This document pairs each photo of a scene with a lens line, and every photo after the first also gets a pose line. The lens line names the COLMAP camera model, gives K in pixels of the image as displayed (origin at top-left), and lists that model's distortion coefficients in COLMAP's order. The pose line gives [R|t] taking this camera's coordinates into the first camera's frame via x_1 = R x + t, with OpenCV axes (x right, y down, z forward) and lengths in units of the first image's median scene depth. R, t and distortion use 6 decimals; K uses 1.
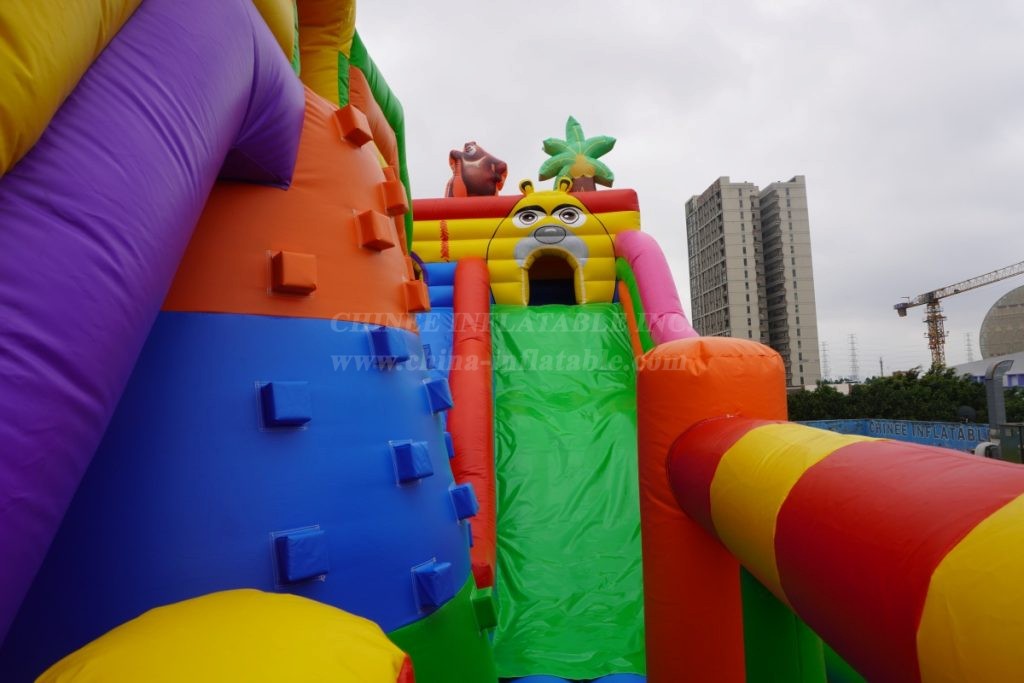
lens RADIAL K [[690.3, 0, 512.0], [0, 690.3, 341.5], [0, 0, 1]] dist [-0.053852, 0.039554]
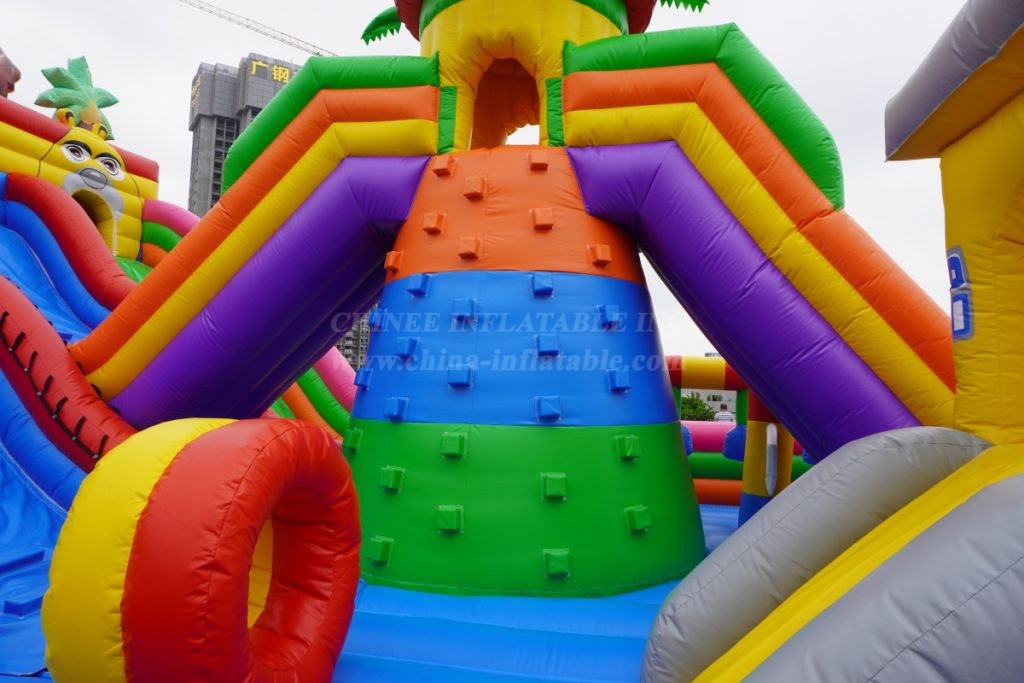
lens RADIAL K [[690.3, 0, 512.0], [0, 690.3, 341.5], [0, 0, 1]] dist [-0.053852, 0.039554]
pose [[0.241996, 0.118877, 0.962967, -0.640895], [-0.116481, 0.988848, -0.092800, 0.087428], [-0.963260, -0.089710, 0.253144, 0.138441]]
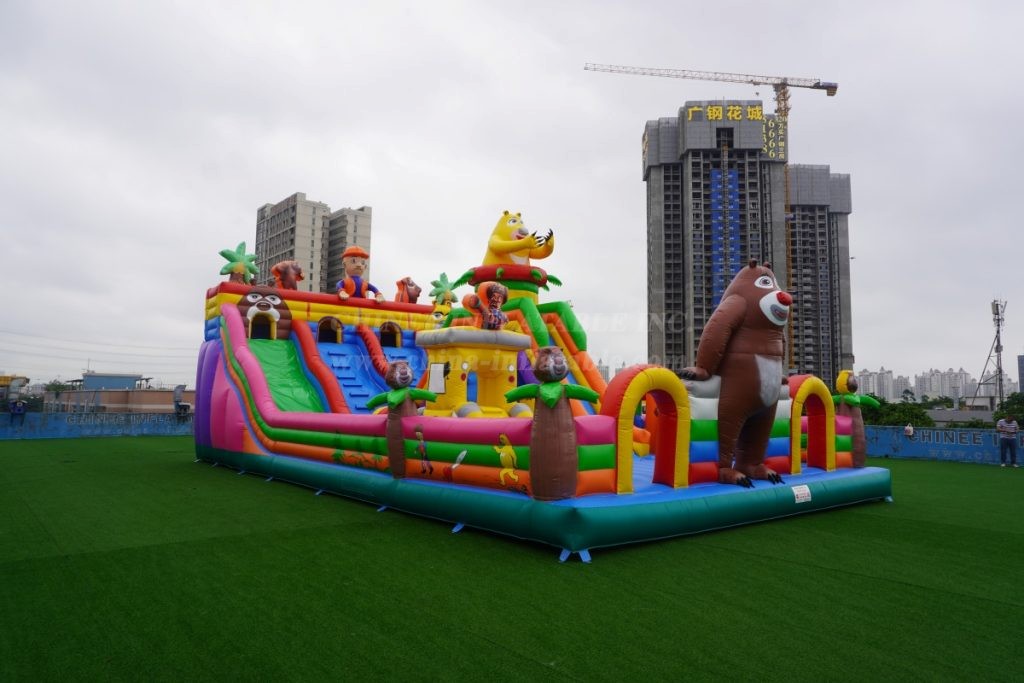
lens RADIAL K [[690.3, 0, 512.0], [0, 690.3, 341.5], [0, 0, 1]] dist [-0.053852, 0.039554]
pose [[0.795747, 0.102171, 0.596949, -1.165516], [-0.094873, 0.994528, -0.043752, 0.001063], [-0.598152, -0.021819, 0.801085, -1.121345]]
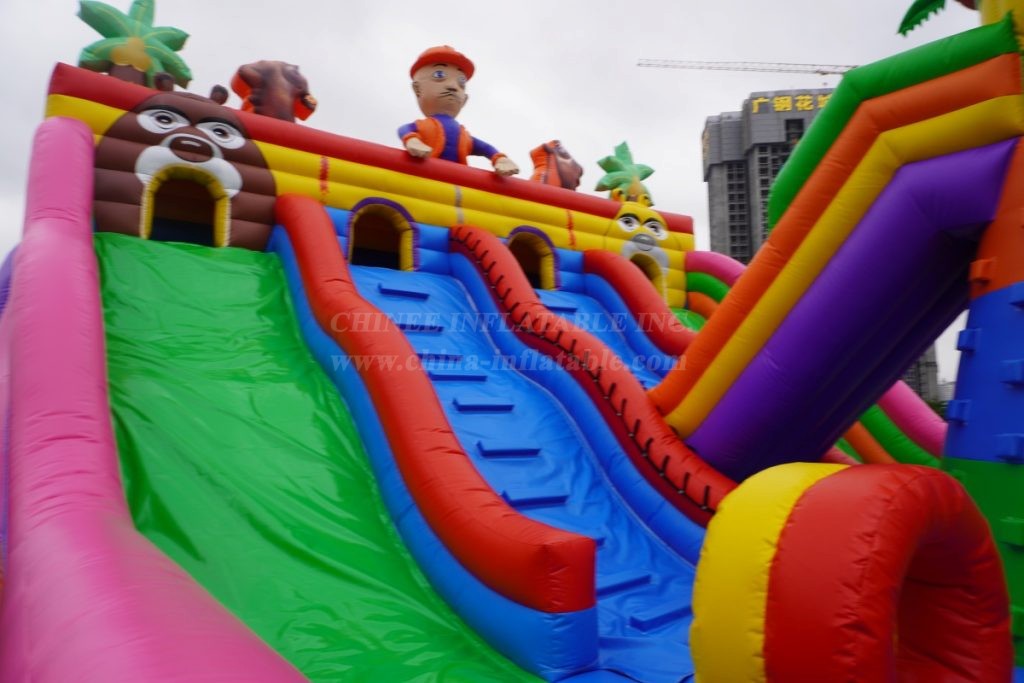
lens RADIAL K [[690.3, 0, 512.0], [0, 690.3, 341.5], [0, 0, 1]] dist [-0.053852, 0.039554]
pose [[0.833061, 0.102538, 0.543595, -0.648630], [-0.080678, 0.994684, -0.063987, 0.086367], [-0.547266, 0.009449, 0.836905, 0.159733]]
